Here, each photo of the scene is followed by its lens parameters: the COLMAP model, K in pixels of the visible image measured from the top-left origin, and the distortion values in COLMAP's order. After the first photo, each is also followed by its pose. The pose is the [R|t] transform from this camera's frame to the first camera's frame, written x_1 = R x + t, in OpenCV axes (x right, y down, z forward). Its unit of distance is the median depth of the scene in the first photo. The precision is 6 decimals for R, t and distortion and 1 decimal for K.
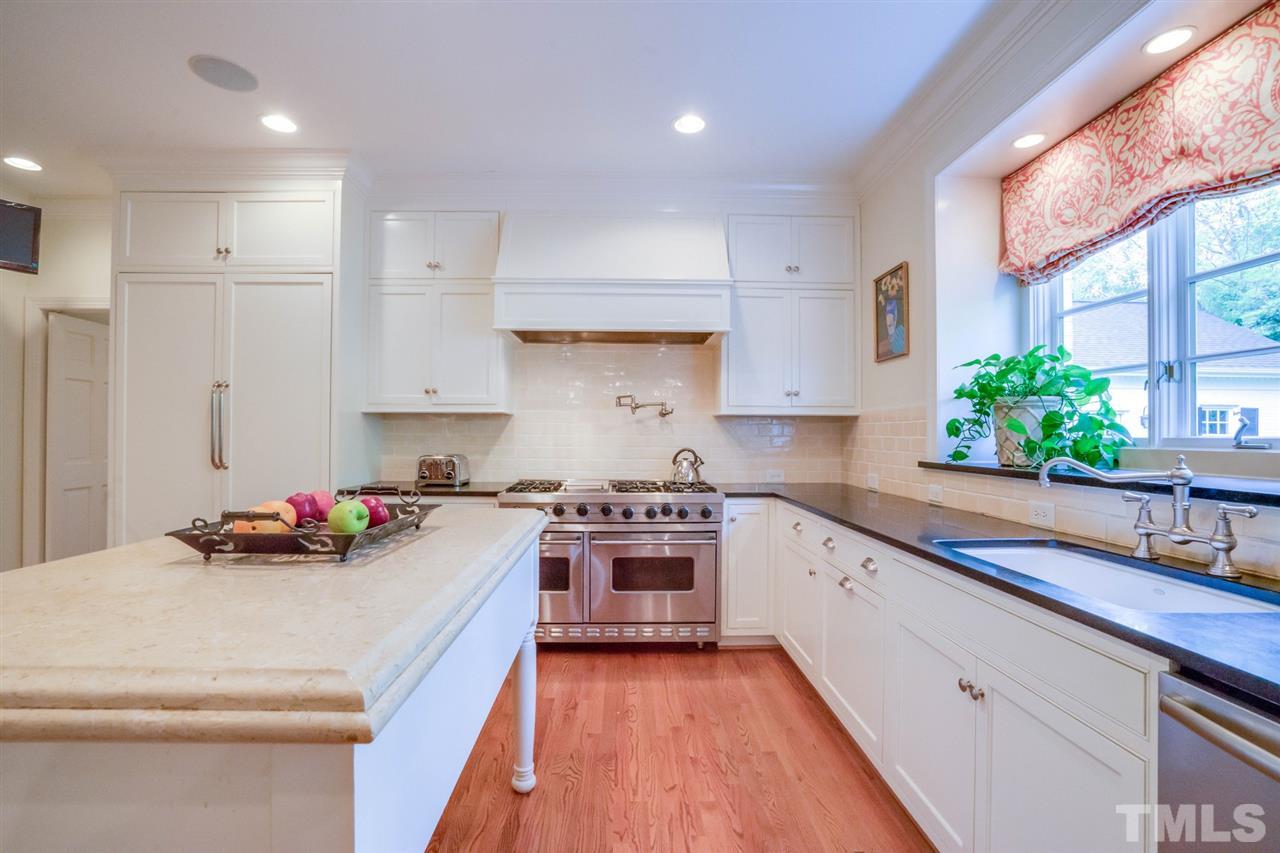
lens RADIAL K [[583.1, 0, 637.8], [0, 583.1, 431.9], [0, 0, 1]] dist [-0.039389, 0.007100]
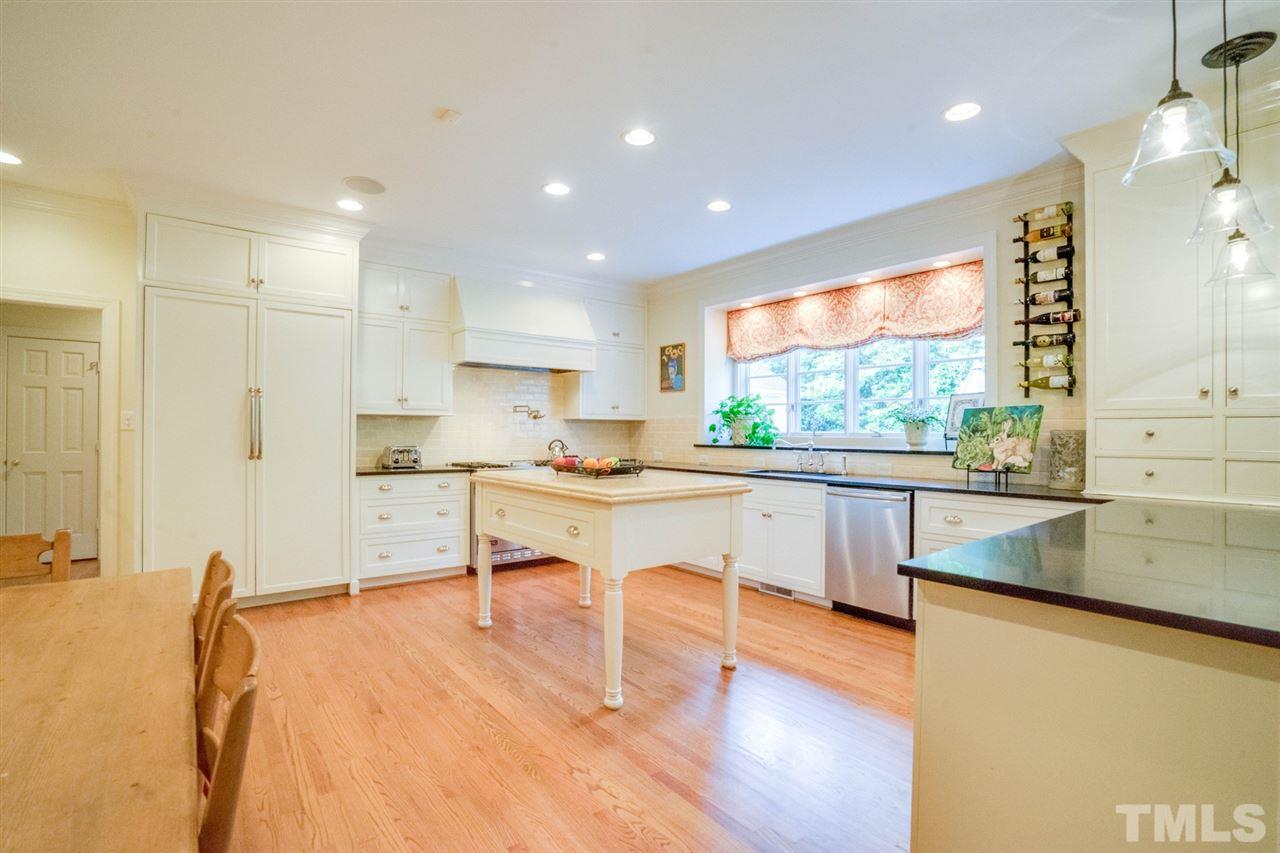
lens RADIAL K [[583.1, 0, 639.5], [0, 583.1, 429.0], [0, 0, 1]] dist [-0.039389, 0.007100]
pose [[0.798682, 0.001086, 0.601753, -0.817089], [-0.003600, 0.999989, 0.002974, -0.007305], [-0.601743, -0.004542, 0.798677, -0.478147]]
